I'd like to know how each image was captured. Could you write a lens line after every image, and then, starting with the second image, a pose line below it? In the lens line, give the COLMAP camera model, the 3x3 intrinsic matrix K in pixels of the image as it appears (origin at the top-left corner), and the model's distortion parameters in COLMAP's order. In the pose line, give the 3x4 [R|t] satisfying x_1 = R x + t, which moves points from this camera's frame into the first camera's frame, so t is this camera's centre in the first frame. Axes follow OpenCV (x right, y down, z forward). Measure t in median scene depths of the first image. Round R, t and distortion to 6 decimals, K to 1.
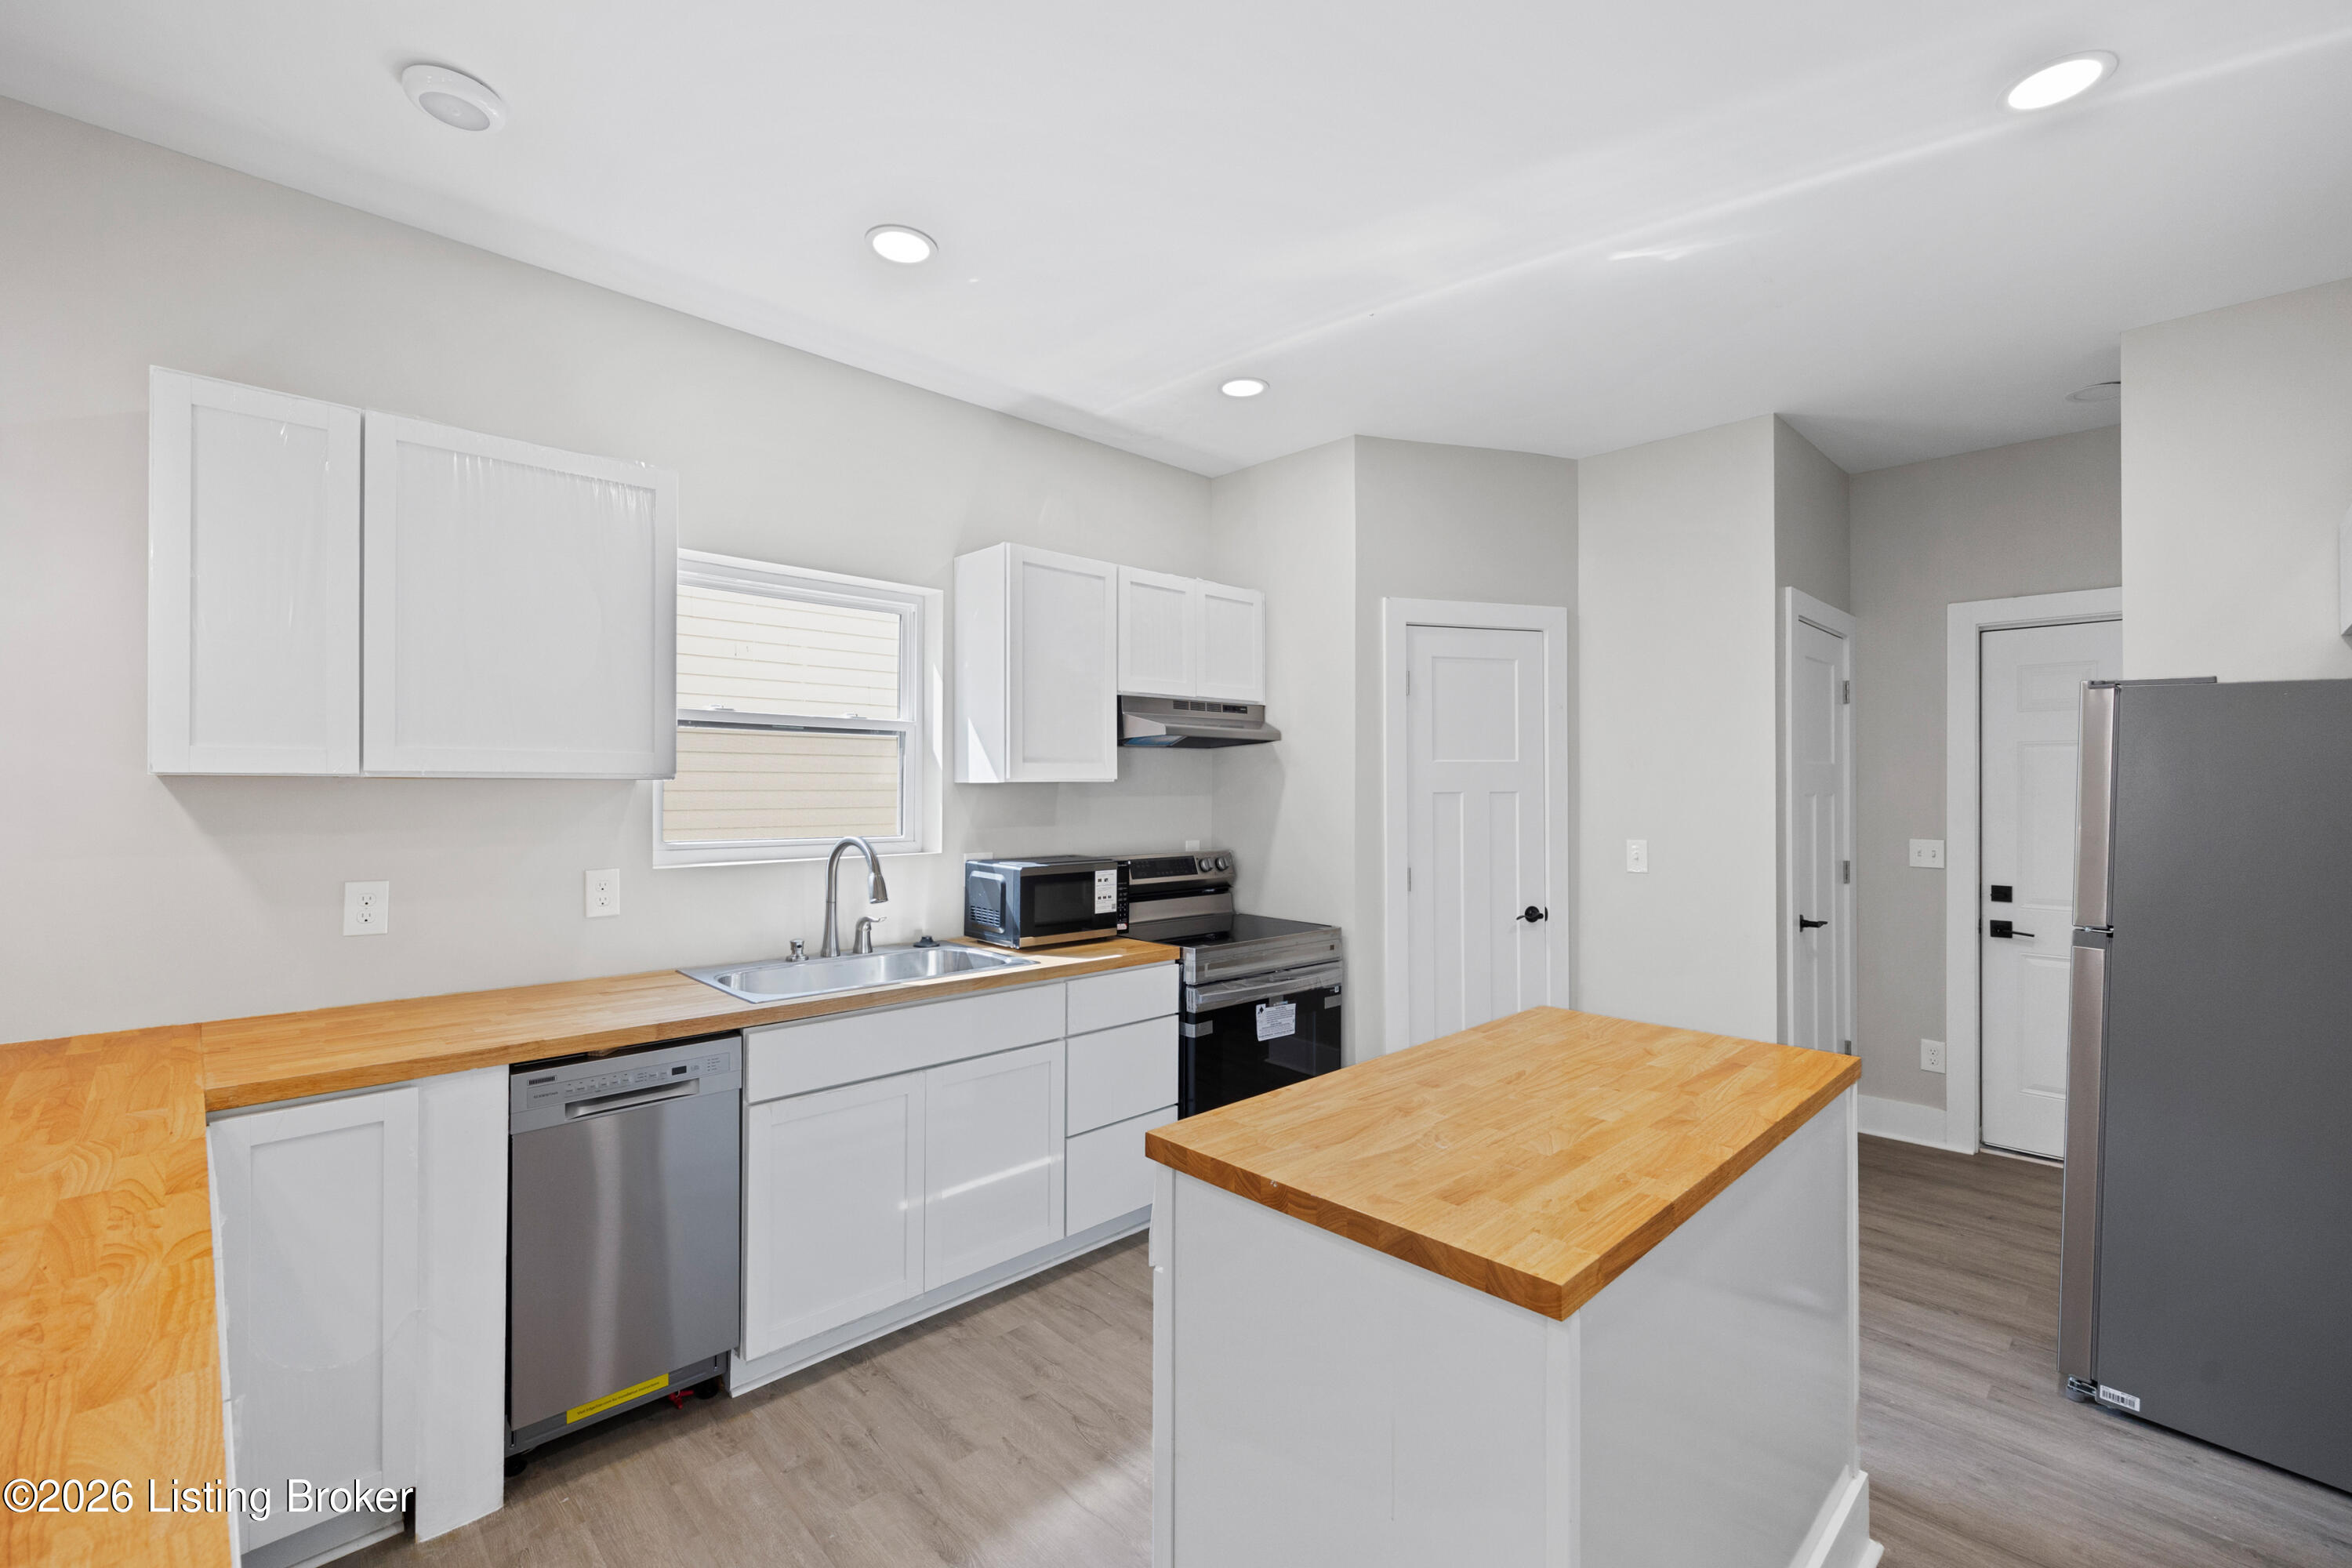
lens RADIAL K [[1014.5, 0, 1185.2], [0, 1014.5, 787.7], [0, 0, 1]] dist [-0.003955, -0.000164]
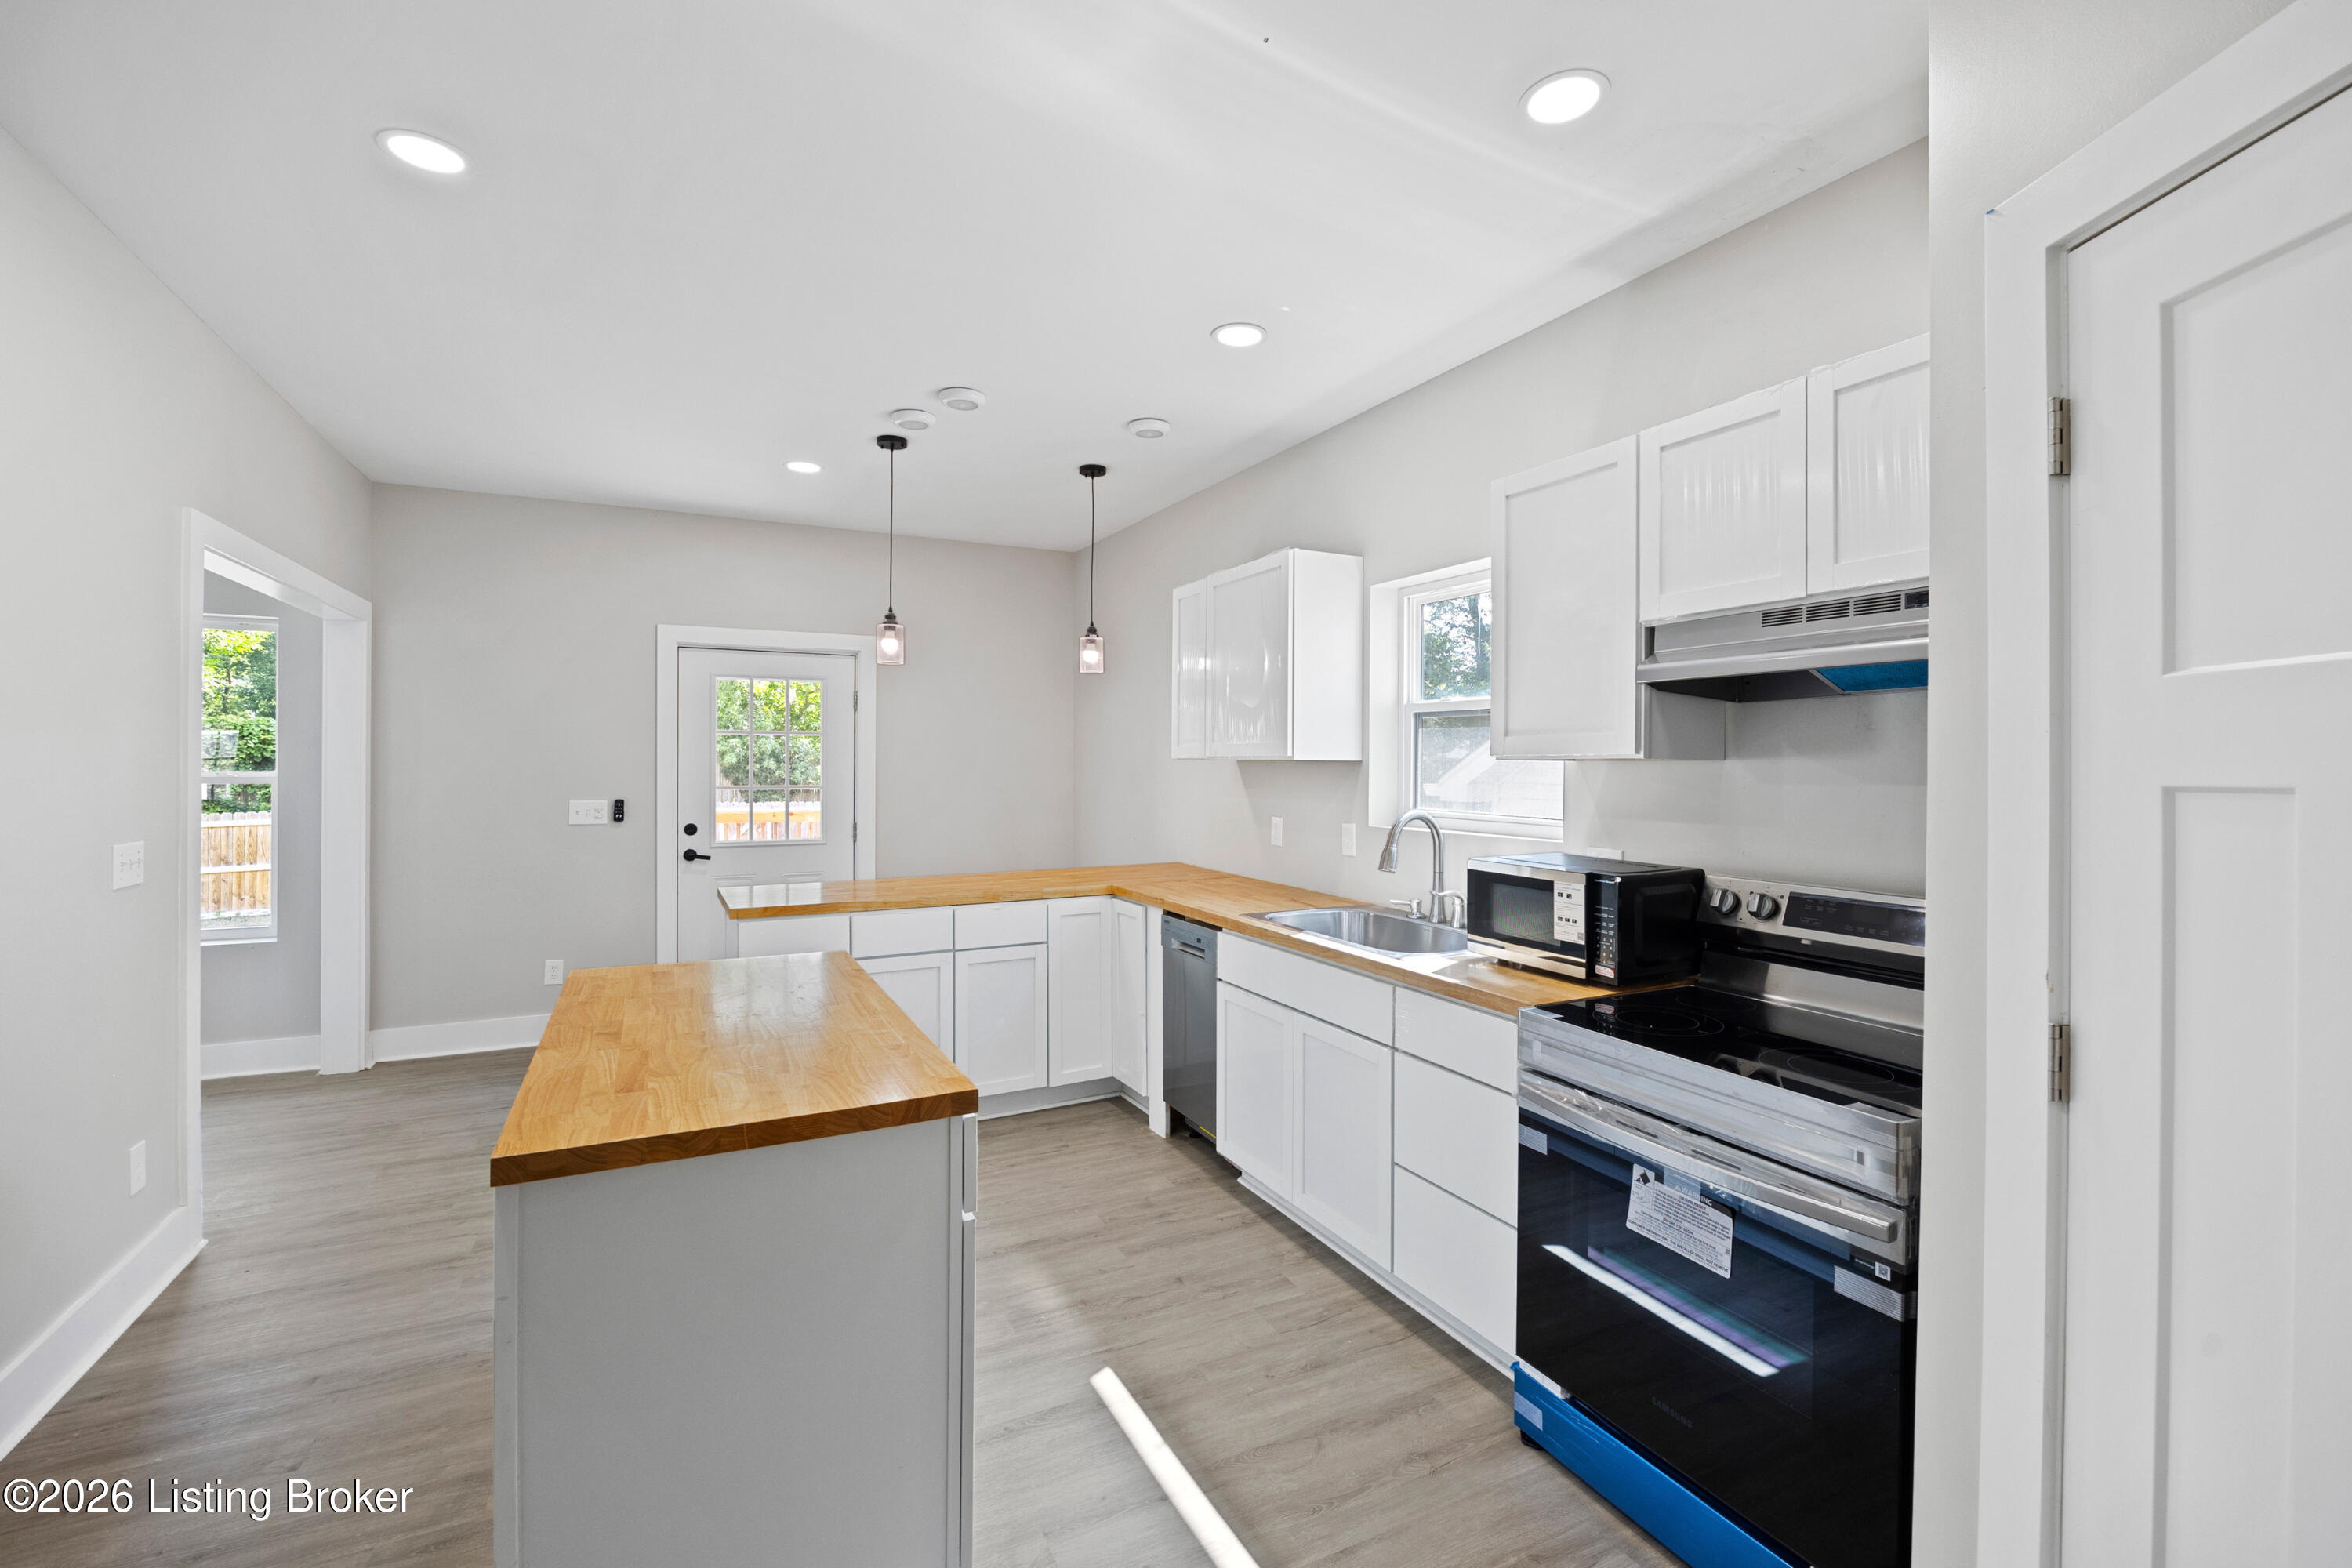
lens RADIAL K [[1014.5, 0, 1197.4], [0, 1014.5, 761.6], [0, 0, 1]] dist [-0.003955, -0.000164]
pose [[-0.296352, -0.004983, -0.955066, 0.905477], [-0.003636, 0.999985, -0.004089, -0.000014], [0.955072, 0.002261, -0.296366, 1.272659]]
